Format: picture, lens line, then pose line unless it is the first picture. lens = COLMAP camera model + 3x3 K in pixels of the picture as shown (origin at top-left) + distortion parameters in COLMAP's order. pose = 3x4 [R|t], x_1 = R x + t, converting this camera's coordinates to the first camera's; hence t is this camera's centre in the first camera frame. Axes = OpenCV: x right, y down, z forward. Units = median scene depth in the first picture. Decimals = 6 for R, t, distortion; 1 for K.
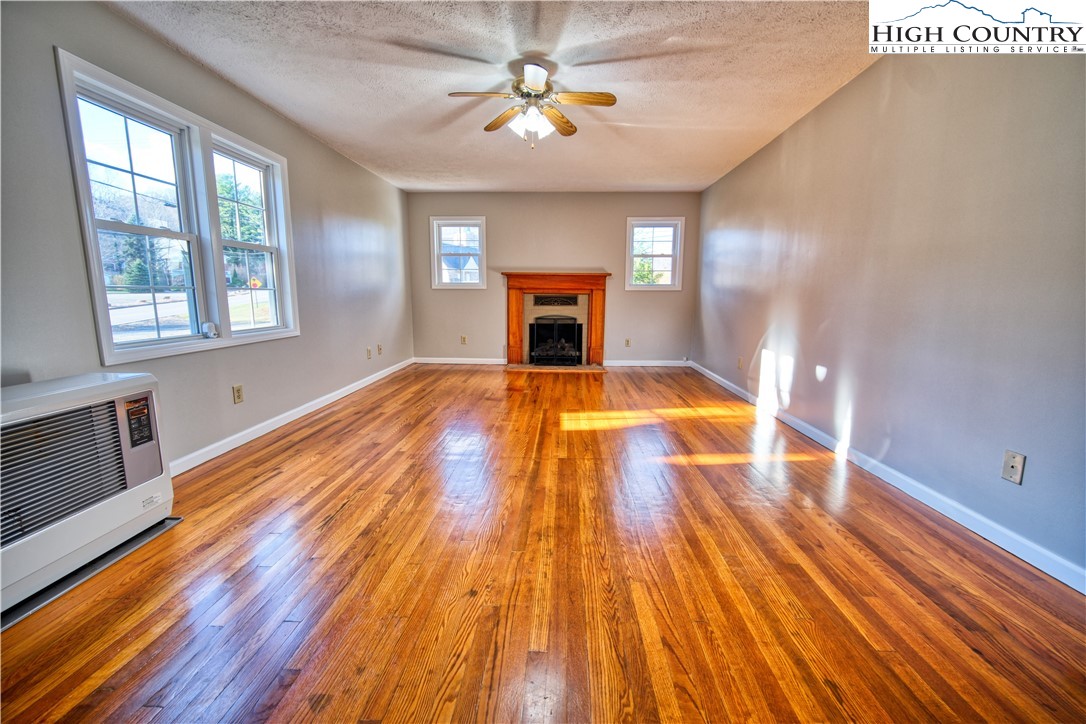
lens RADIAL K [[431.9, 0, 548.1], [0, 431.9, 354.3], [0, 0, 1]] dist [-0.002465, 0.000399]
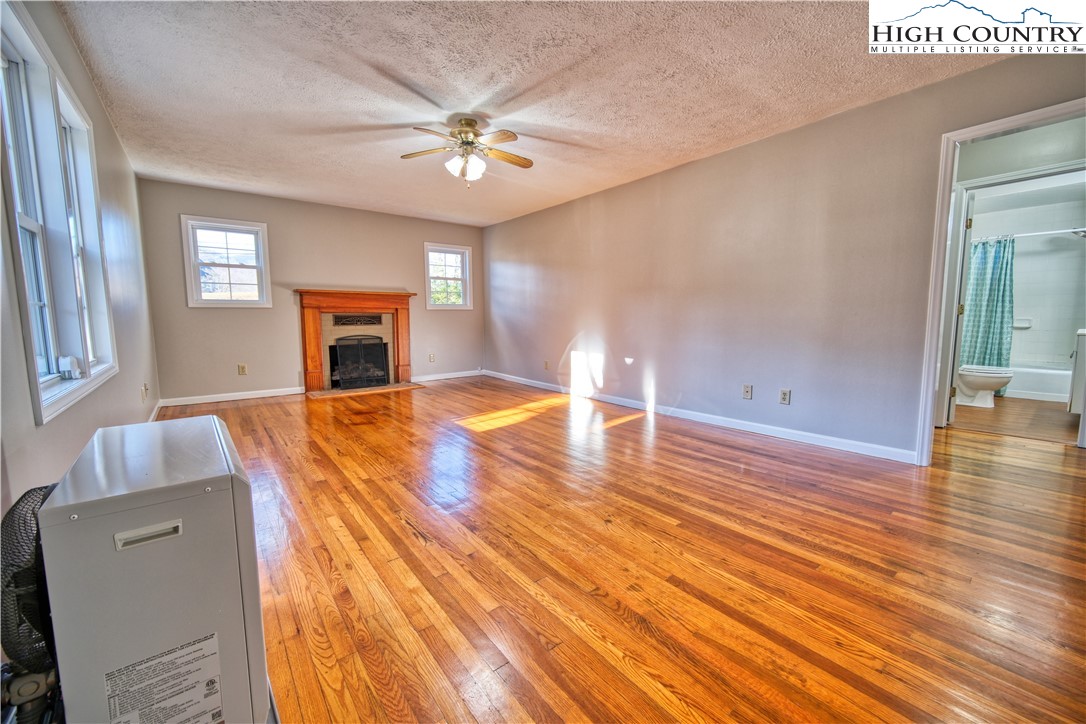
lens RADIAL K [[431.9, 0, 548.1], [0, 431.9, 354.3], [0, 0, 1]] dist [-0.002465, 0.000399]
pose [[0.750761, -0.066585, 0.657209, -0.308111], [0.095942, 0.995348, -0.008756, 0.000326], [-0.653569, 0.069628, 0.753658, 0.005799]]
